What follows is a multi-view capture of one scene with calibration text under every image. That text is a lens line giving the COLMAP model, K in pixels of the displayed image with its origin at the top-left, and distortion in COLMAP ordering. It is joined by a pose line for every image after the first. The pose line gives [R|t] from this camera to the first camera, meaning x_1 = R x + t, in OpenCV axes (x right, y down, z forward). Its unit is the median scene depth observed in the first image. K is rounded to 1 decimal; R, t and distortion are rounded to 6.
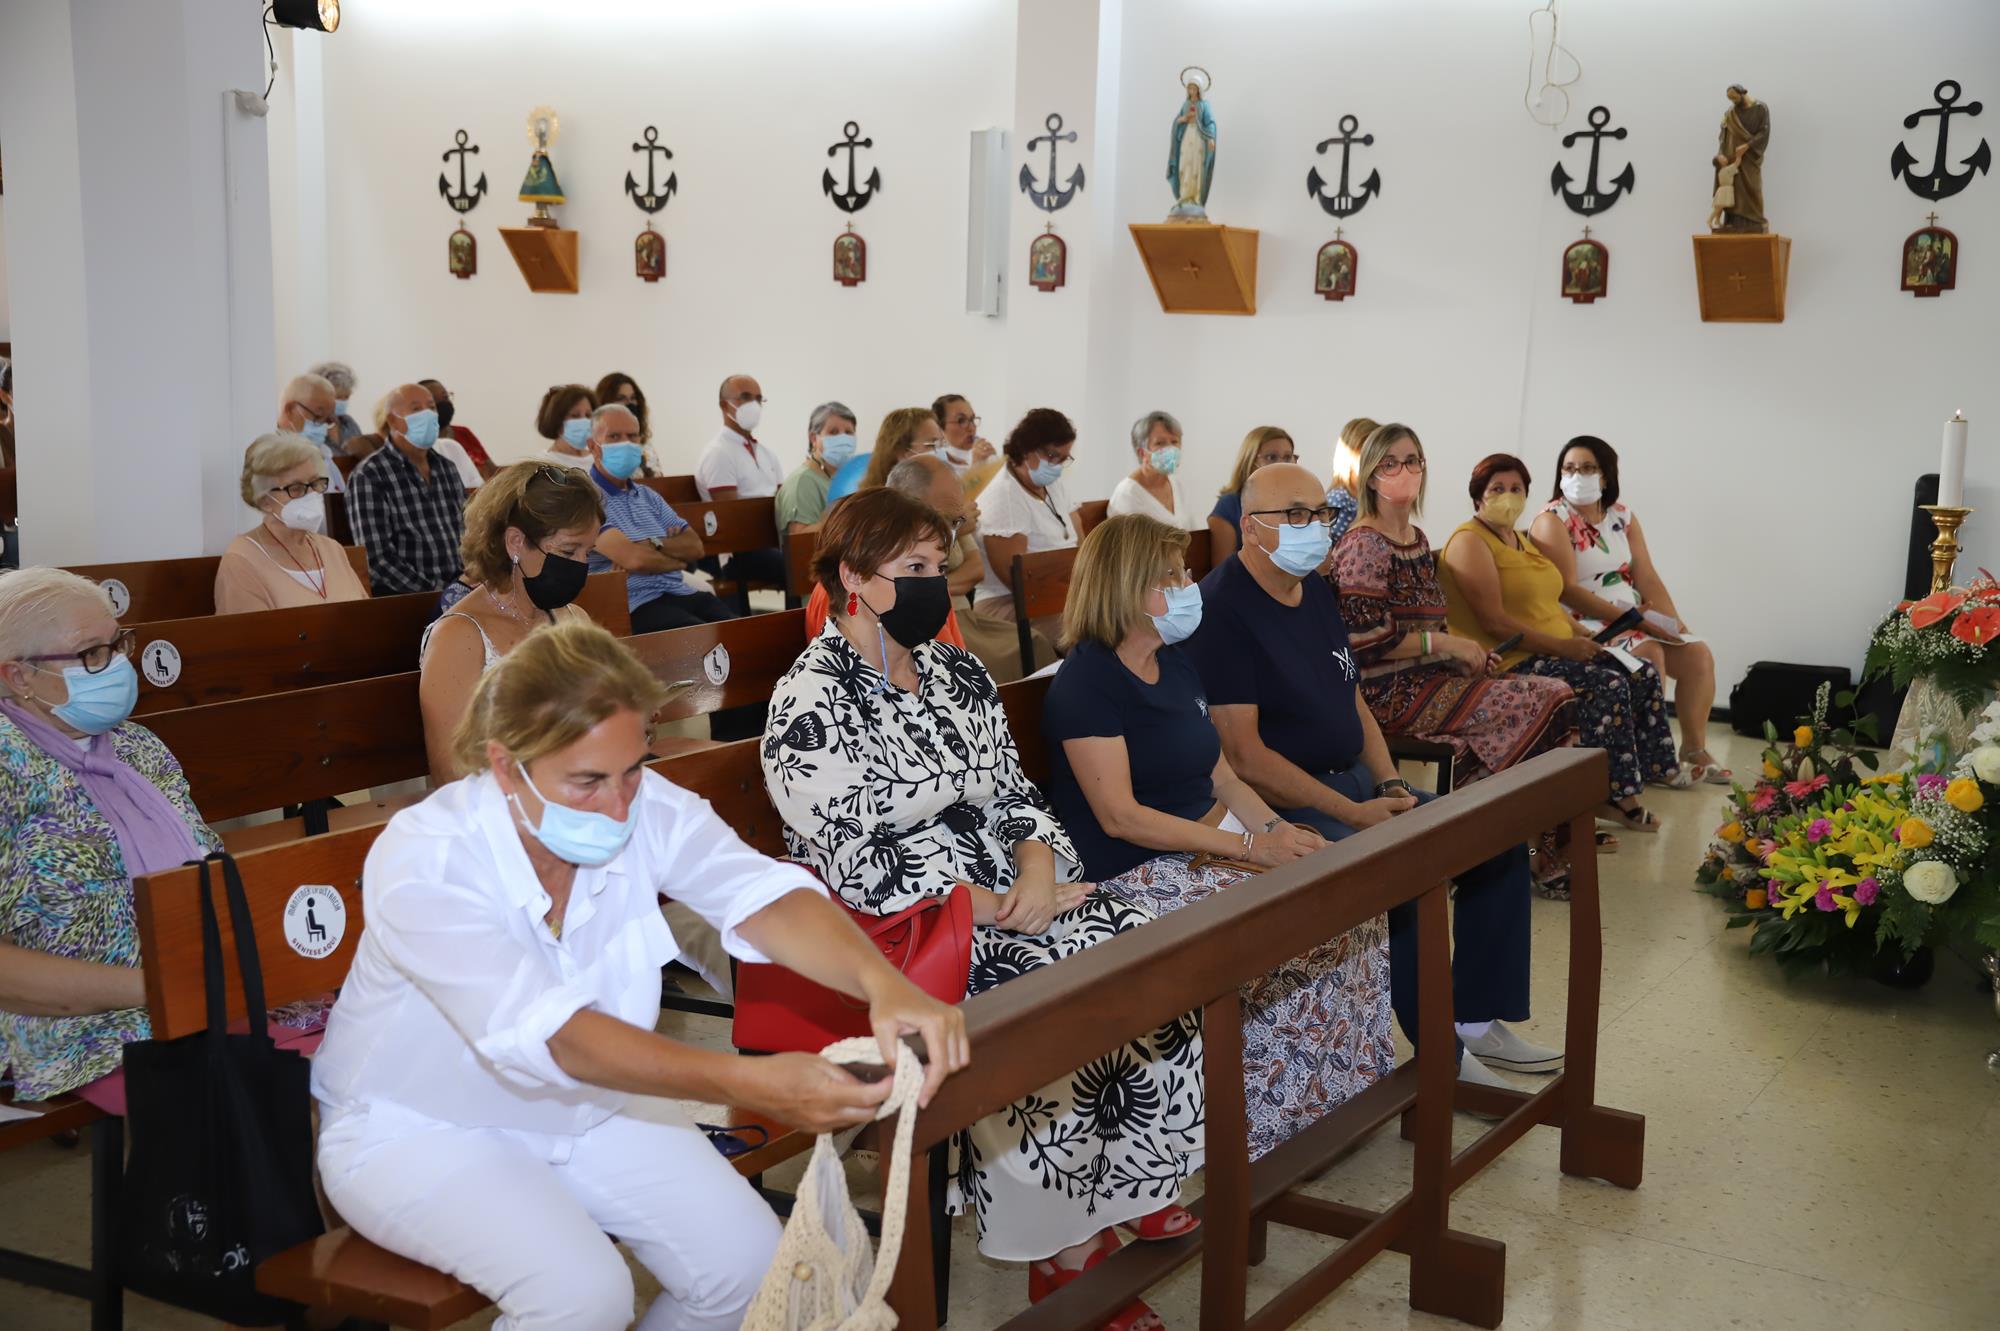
lens RADIAL K [[2526.5, 0, 1000.0], [0, 2526.5, 665.5], [0, 0, 1]] dist [0.125161, 0.328711]
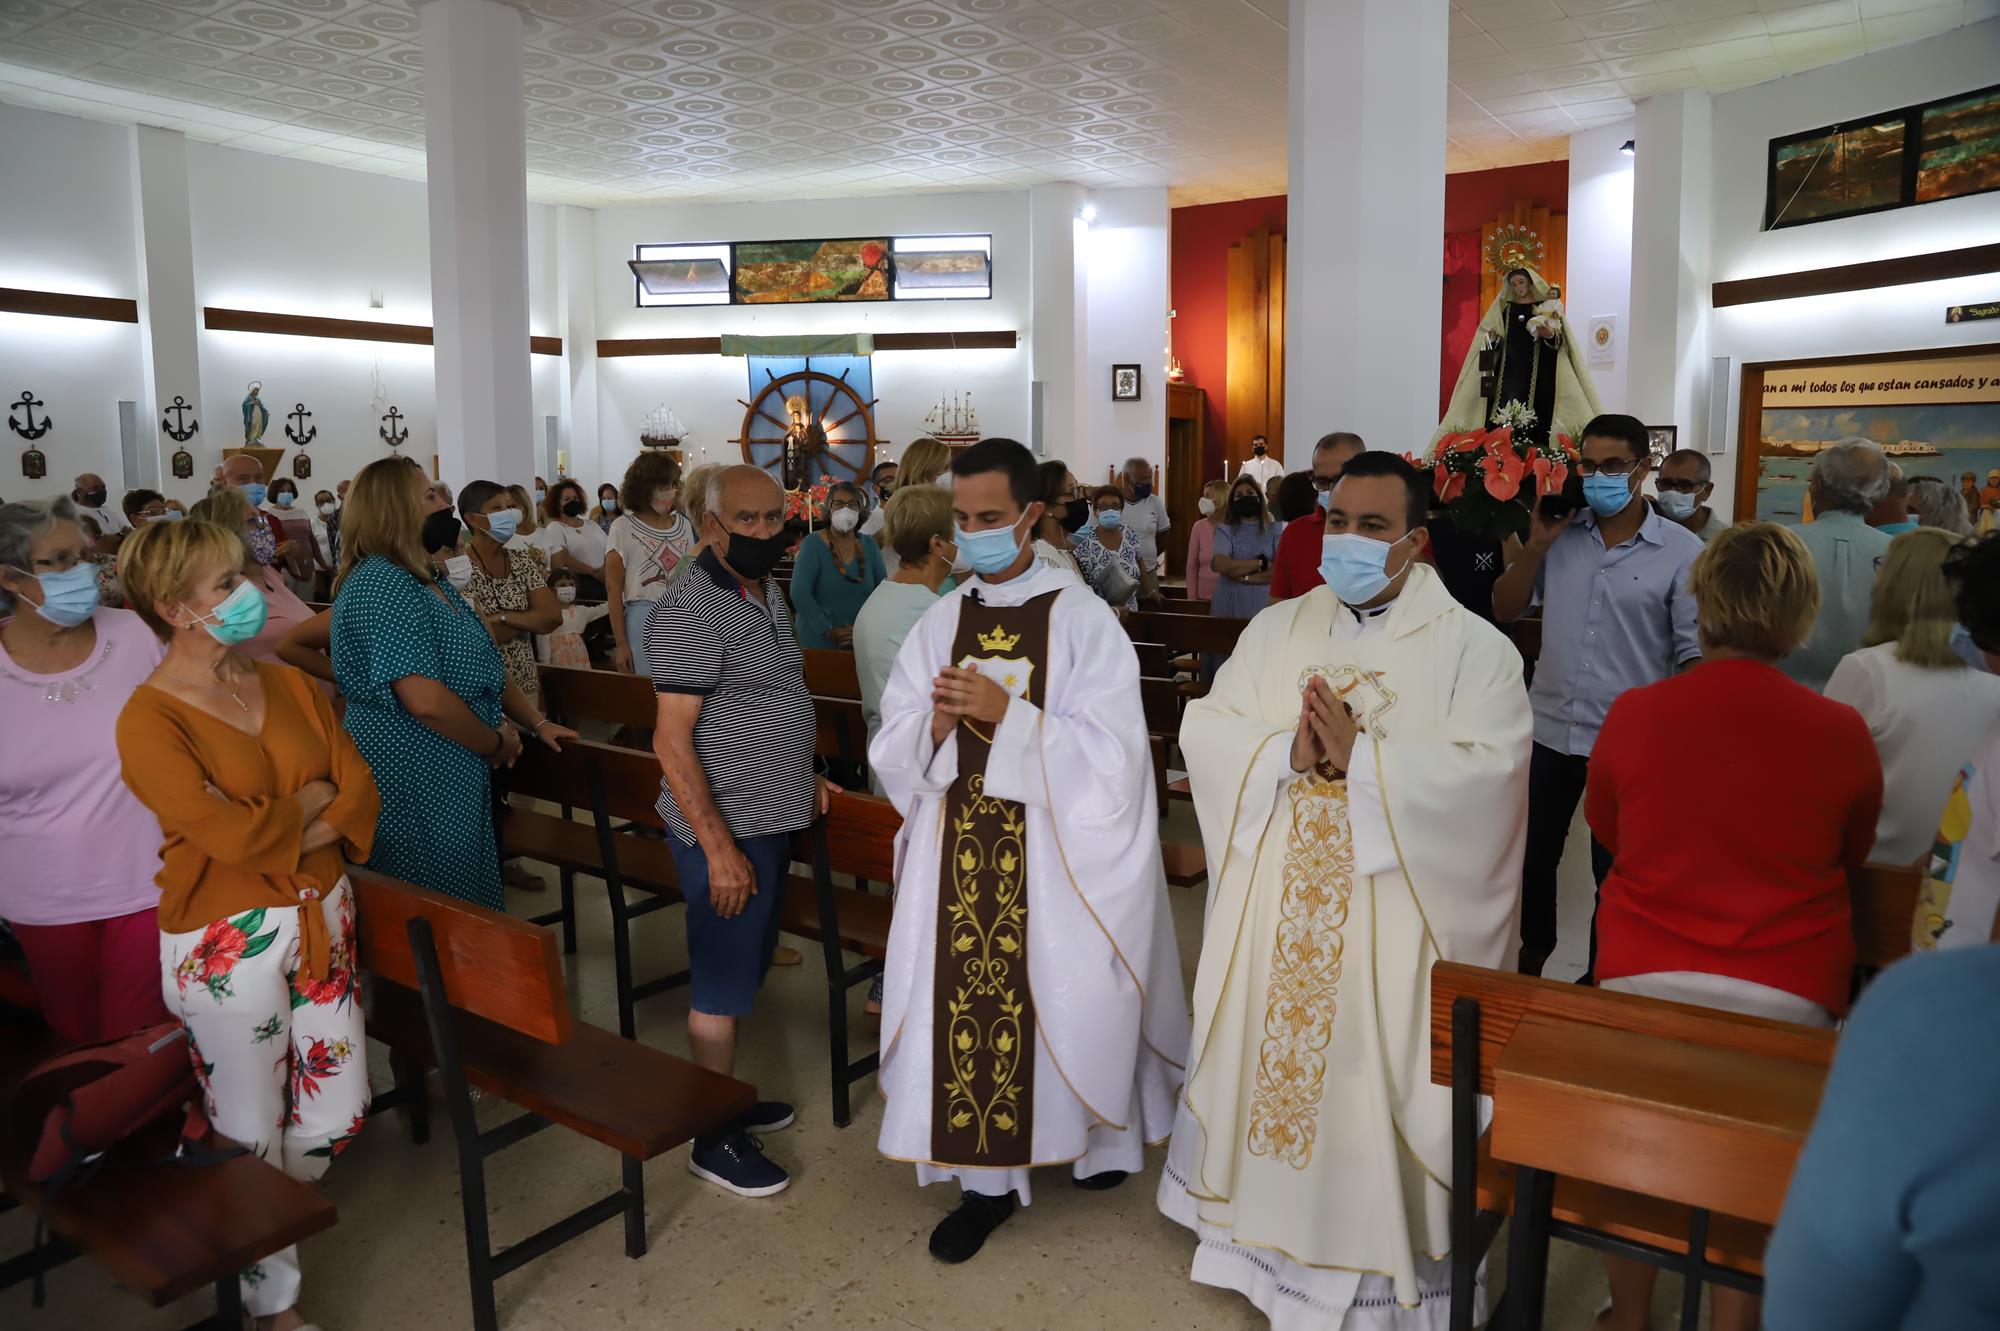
lens RADIAL K [[1397.2, 0, 1001.0], [0, 1397.2, 678.7], [0, 0, 1]] dist [-0.126450, 0.100382]
pose [[0.099096, -0.162294, 0.981754, -1.117613], [0.149070, 0.977898, 0.146610, -0.048304], [-0.983849, 0.131821, 0.121099, 0.215041]]
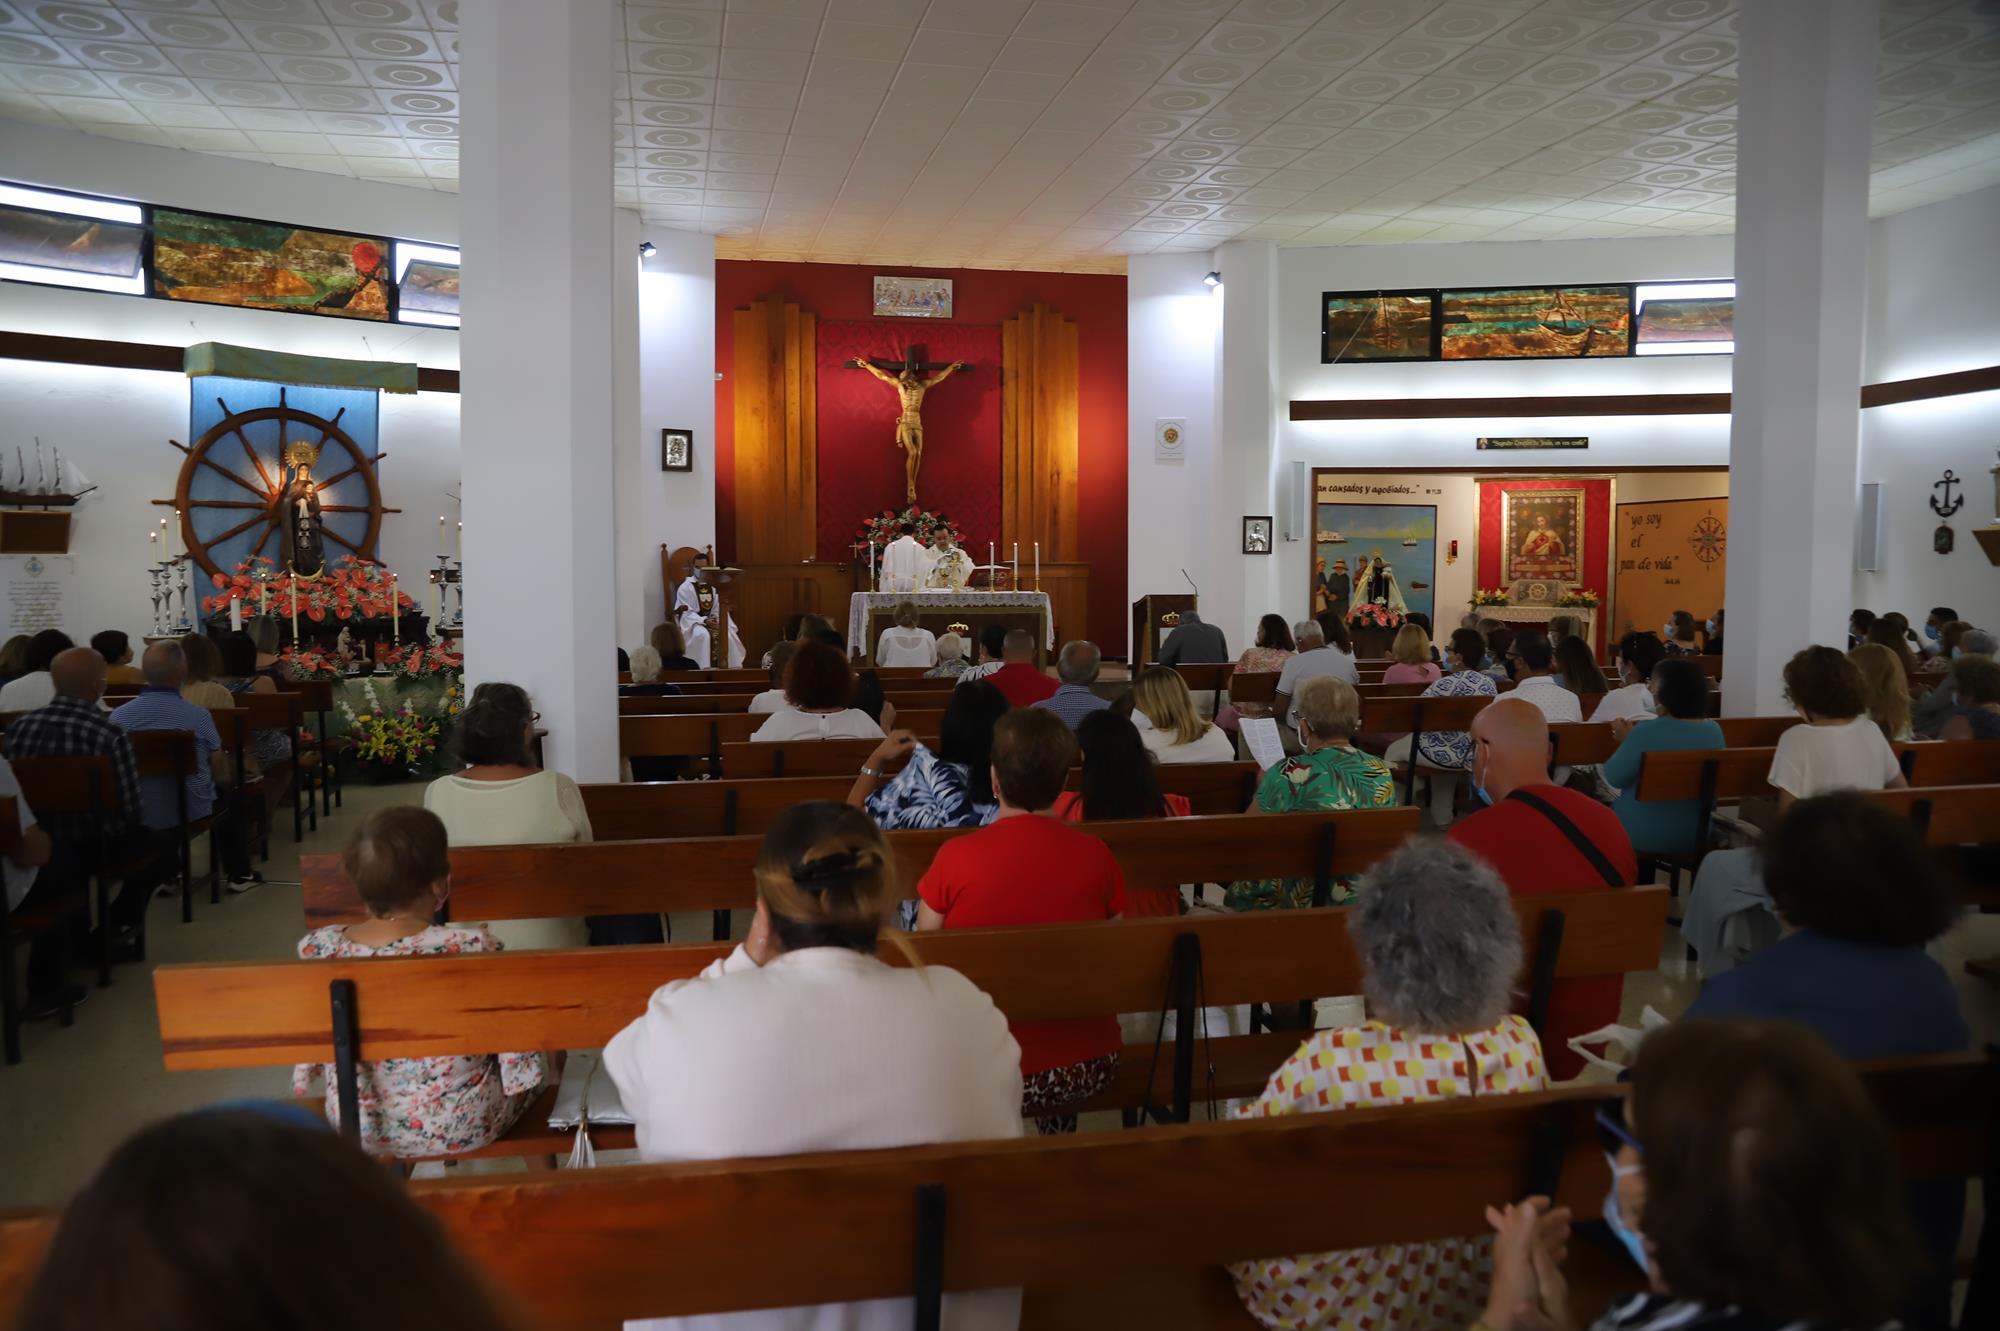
lens RADIAL K [[1397.2, 0, 1001.0], [0, 1397.2, 678.7], [0, 0, 1]] dist [-0.126450, 0.100382]
pose [[-0.681861, -0.085345, 0.726486, -0.748922], [0.086985, 0.976662, 0.196377, -0.140153], [-0.726291, 0.197096, -0.658525, 0.896011]]
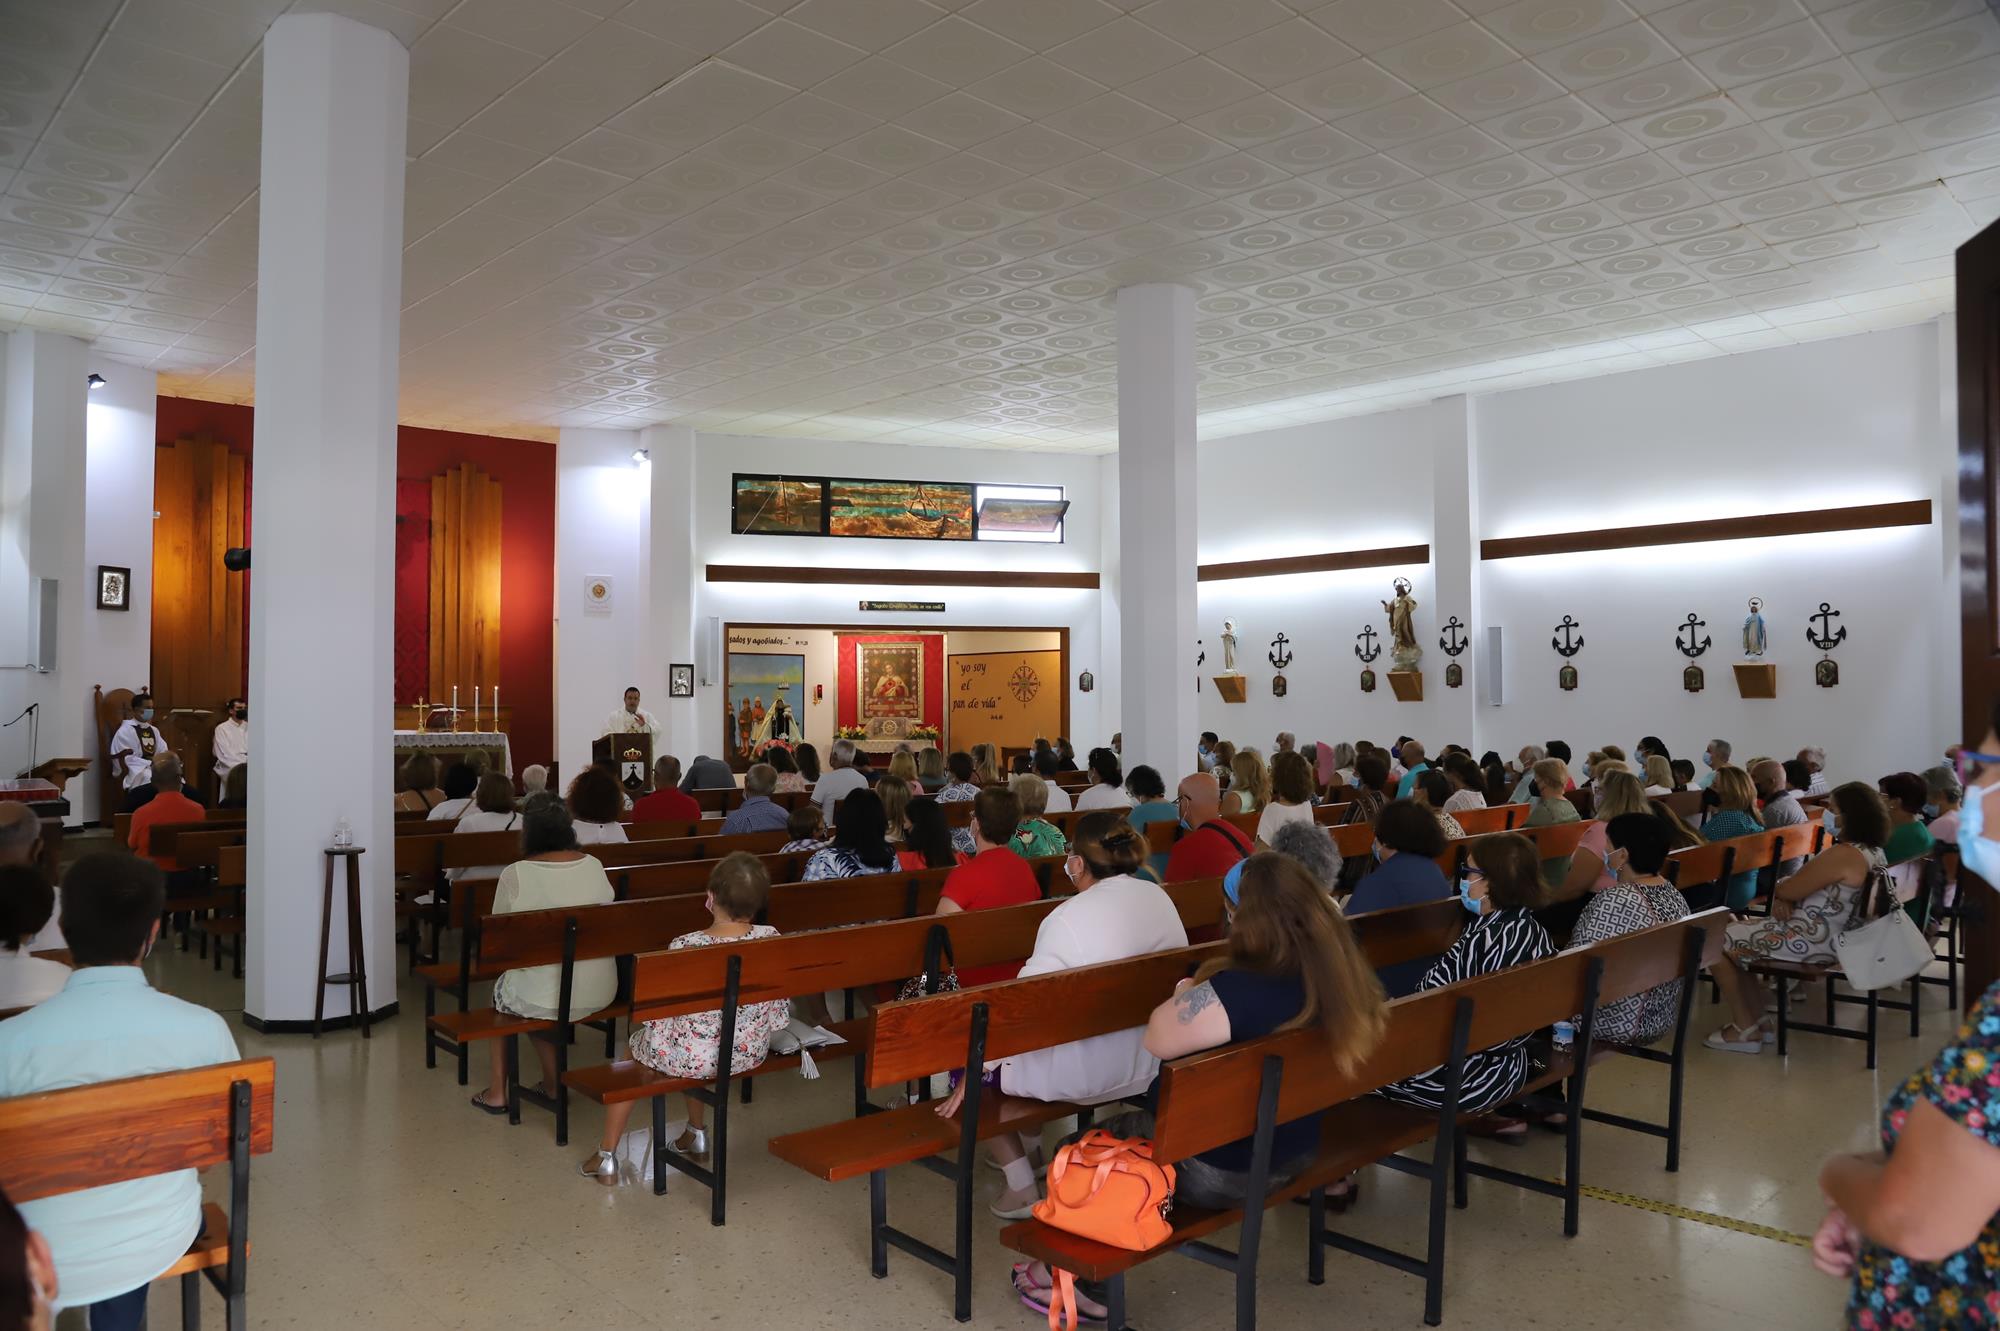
lens RADIAL K [[1397.2, 0, 1001.0], [0, 1397.2, 678.7], [0, 0, 1]] dist [-0.126450, 0.100382]
pose [[-0.961713, -0.017600, 0.273492, -0.686750], [0.017414, 0.991995, 0.125072, -0.178226], [-0.273504, 0.125046, -0.953708, 1.171199]]
